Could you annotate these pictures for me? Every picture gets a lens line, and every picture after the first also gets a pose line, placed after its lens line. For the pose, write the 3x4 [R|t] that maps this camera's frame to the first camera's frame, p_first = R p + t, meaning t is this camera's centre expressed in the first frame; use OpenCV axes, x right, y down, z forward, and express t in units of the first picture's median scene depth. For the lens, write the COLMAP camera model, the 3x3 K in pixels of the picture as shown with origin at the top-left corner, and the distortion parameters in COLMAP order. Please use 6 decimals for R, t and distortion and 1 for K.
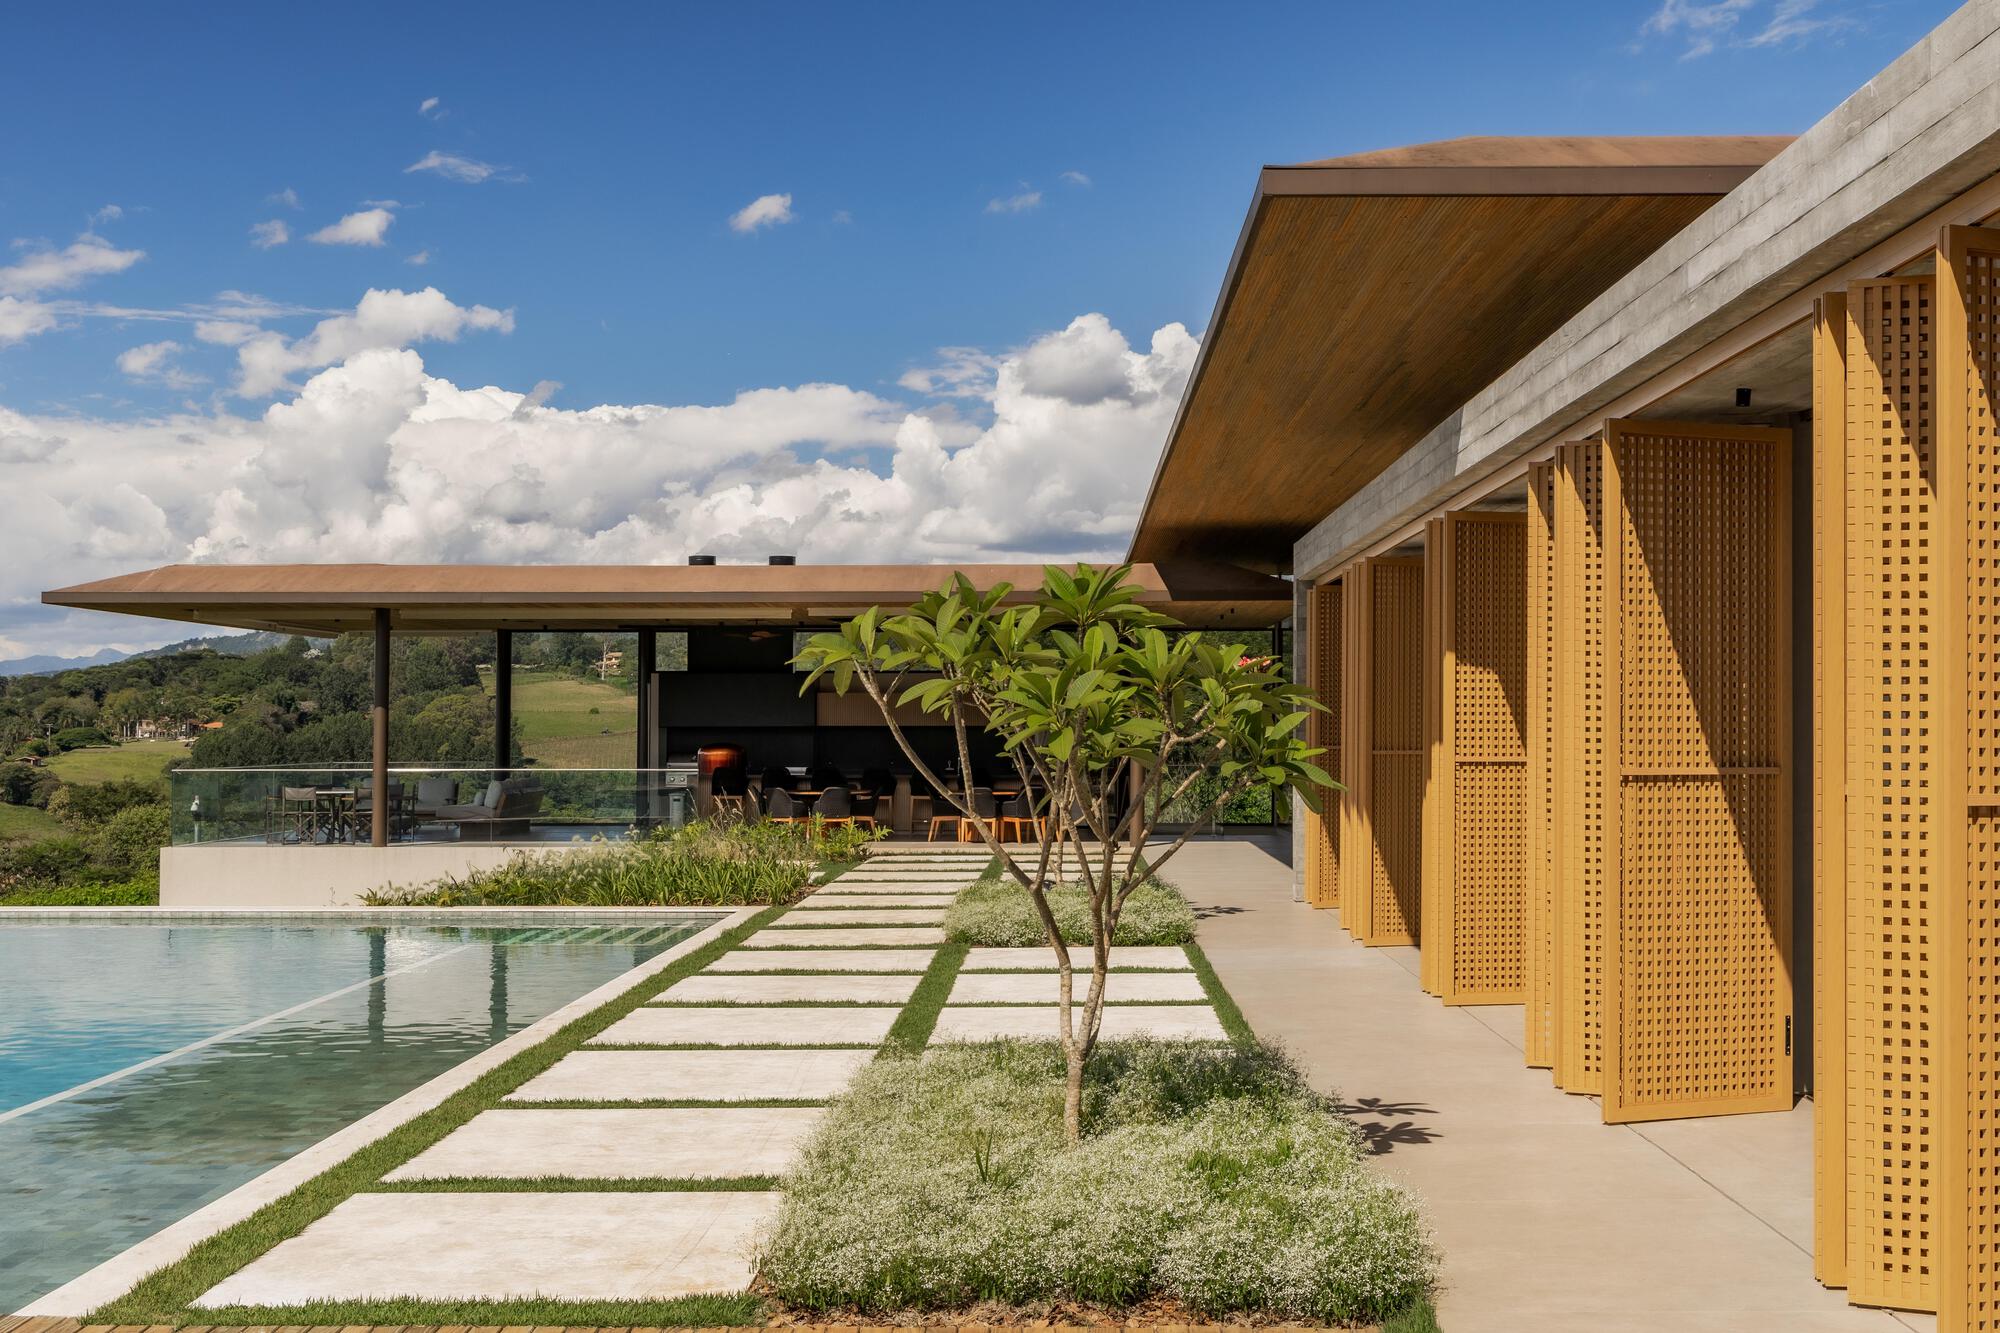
lens RADIAL K [[2292.8, 0, 1001.6], [0, 2292.8, 669.3], [0, 0, 1]] dist [0.011075, 0.000000]
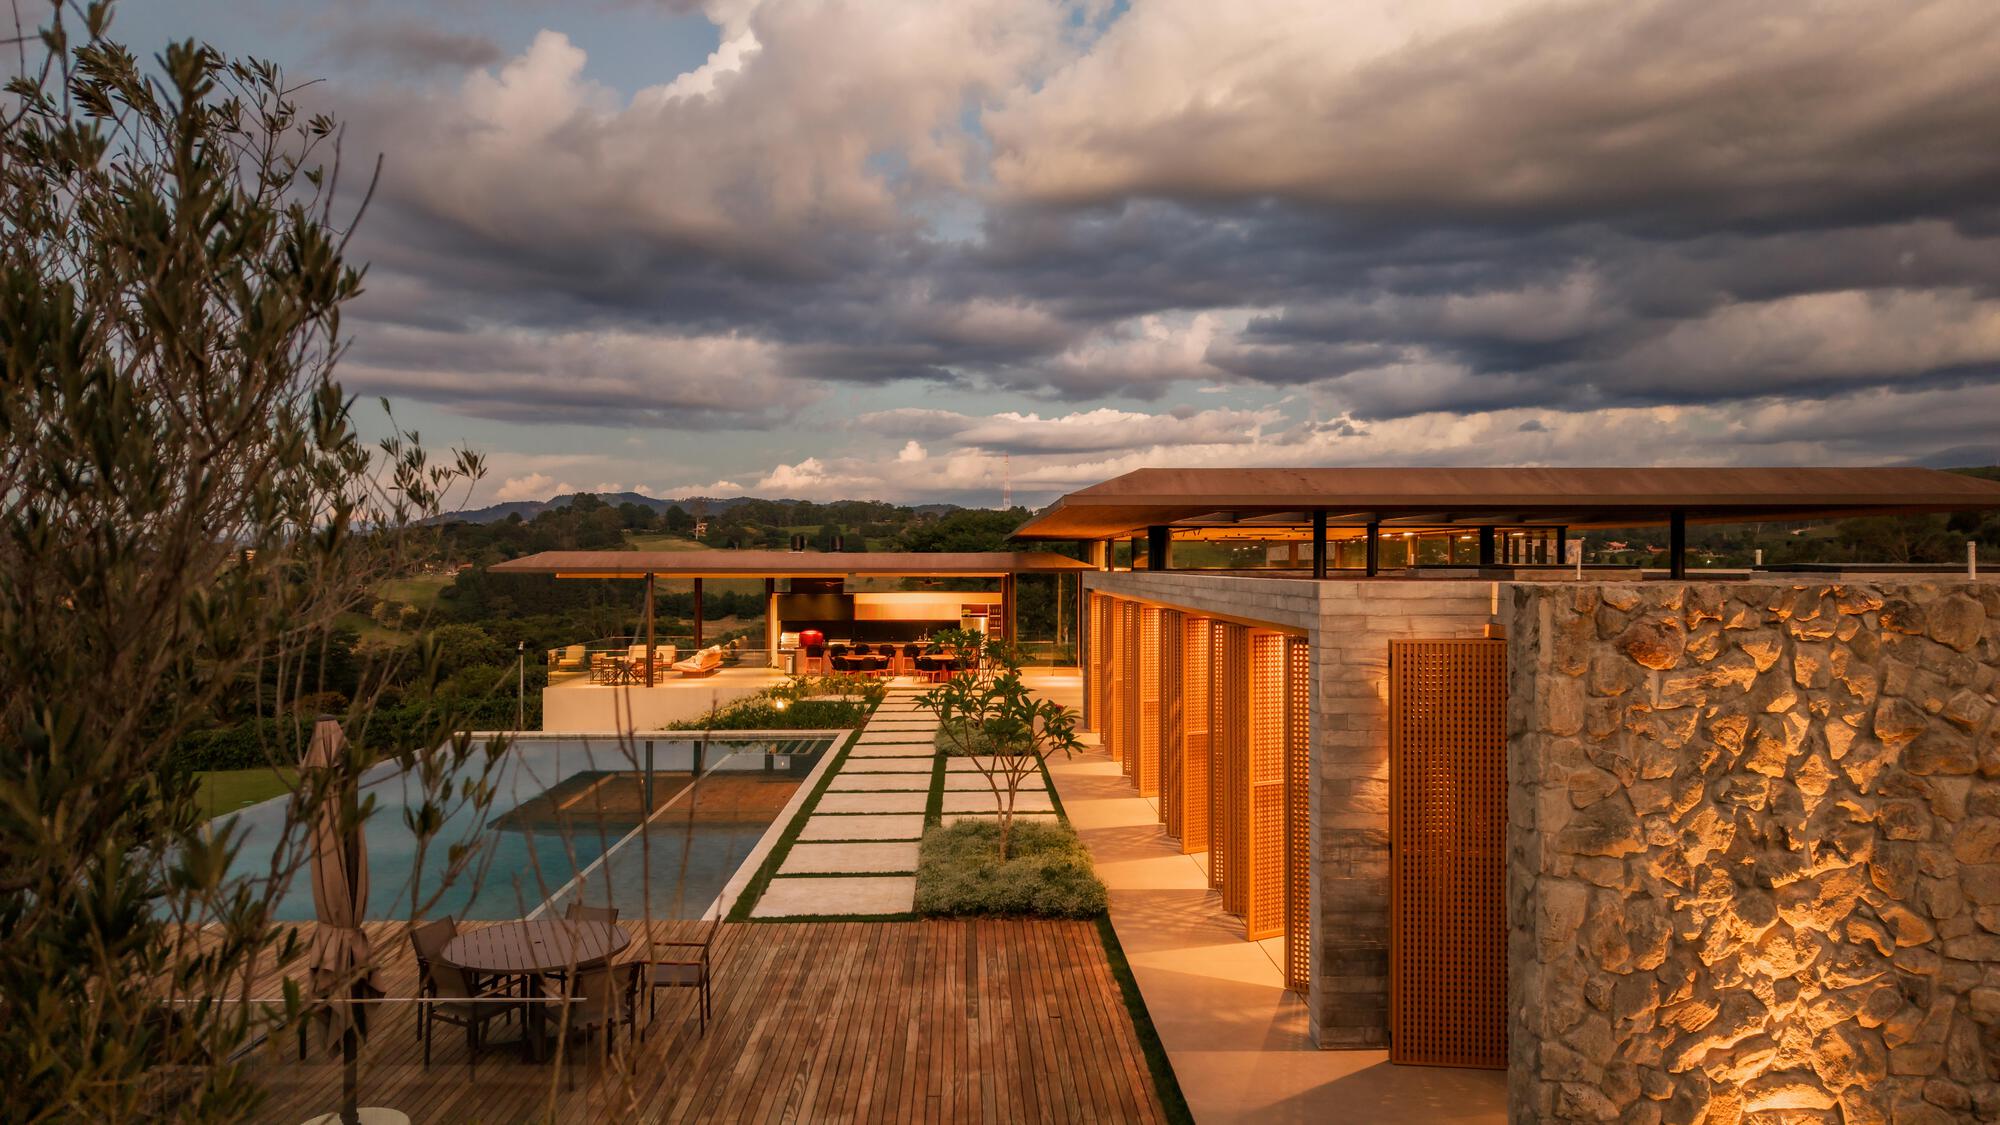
lens RADIAL K [[1321.3, 0, 994.6], [0, 1321.3, 566.3], [0, 0, 1]] dist [0.009801, 0.001242]
pose [[0.998746, 0.001462, 0.050052, -0.061648], [-0.002725, 0.999679, 0.025187, -0.204414], [-0.049999, -0.025292, 0.998429, -0.671551]]
